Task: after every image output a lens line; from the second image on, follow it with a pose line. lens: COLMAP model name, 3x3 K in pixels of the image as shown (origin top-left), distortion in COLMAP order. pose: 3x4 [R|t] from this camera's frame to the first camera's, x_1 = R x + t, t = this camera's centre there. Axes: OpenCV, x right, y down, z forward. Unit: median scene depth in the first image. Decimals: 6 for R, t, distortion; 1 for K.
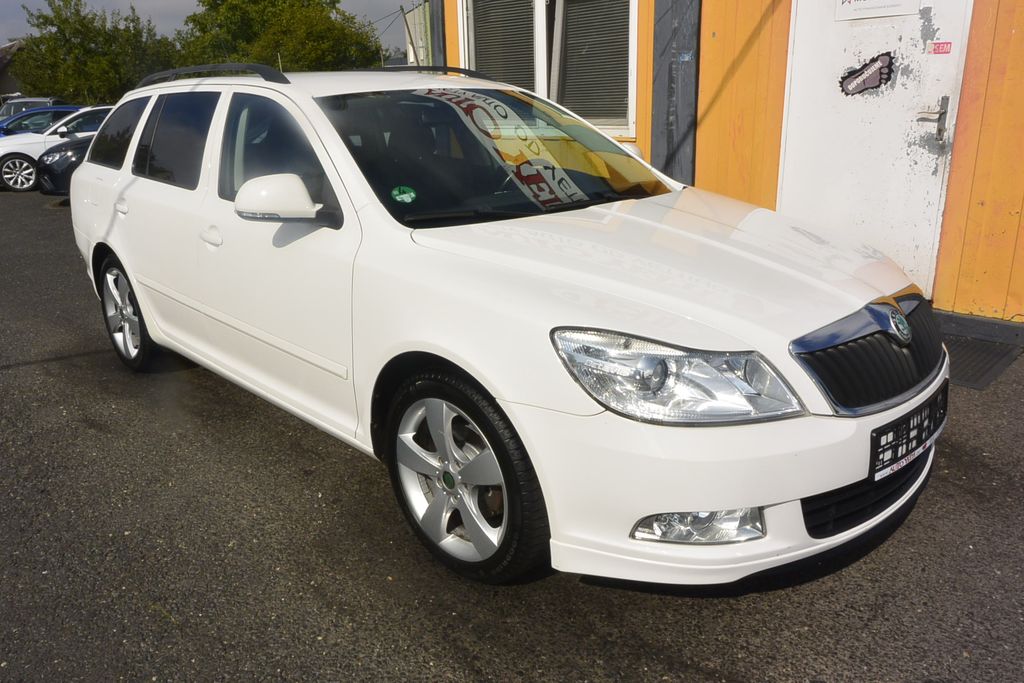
lens RADIAL K [[777.0, 0, 505.9], [0, 777.0, 345.1], [0, 0, 1]] dist [-0.000410, 0.006288]
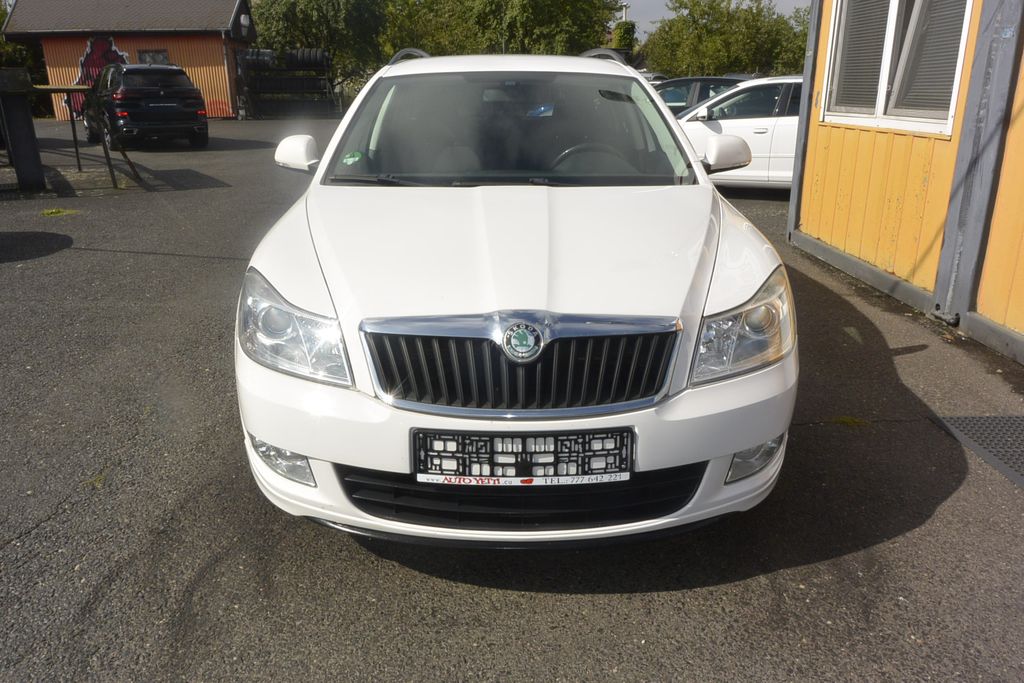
lens RADIAL K [[777.0, 0, 505.8], [0, 777.0, 345.4], [0, 0, 1]] dist [-0.000410, 0.006288]
pose [[0.727550, 0.240849, -0.642388, 0.902458], [-0.223943, 0.968436, 0.109462, -0.097042], [0.648475, 0.064219, 0.758522, 0.250216]]
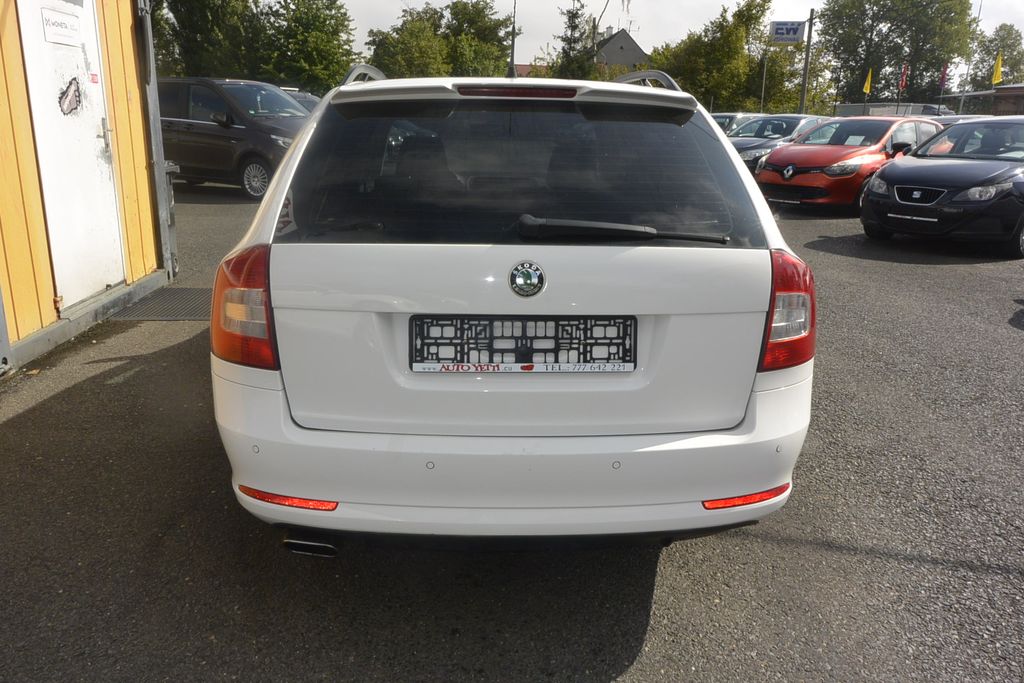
lens RADIAL K [[777.0, 0, 504.8], [0, 777.0, 341.5], [0, 0, 1]] dist [-0.000410, 0.006288]
pose [[-0.745603, -0.176141, 0.642691, -1.311889], [0.200978, 0.860091, 0.468883, -0.780944], [-0.635362, 0.478767, -0.605886, 2.544454]]
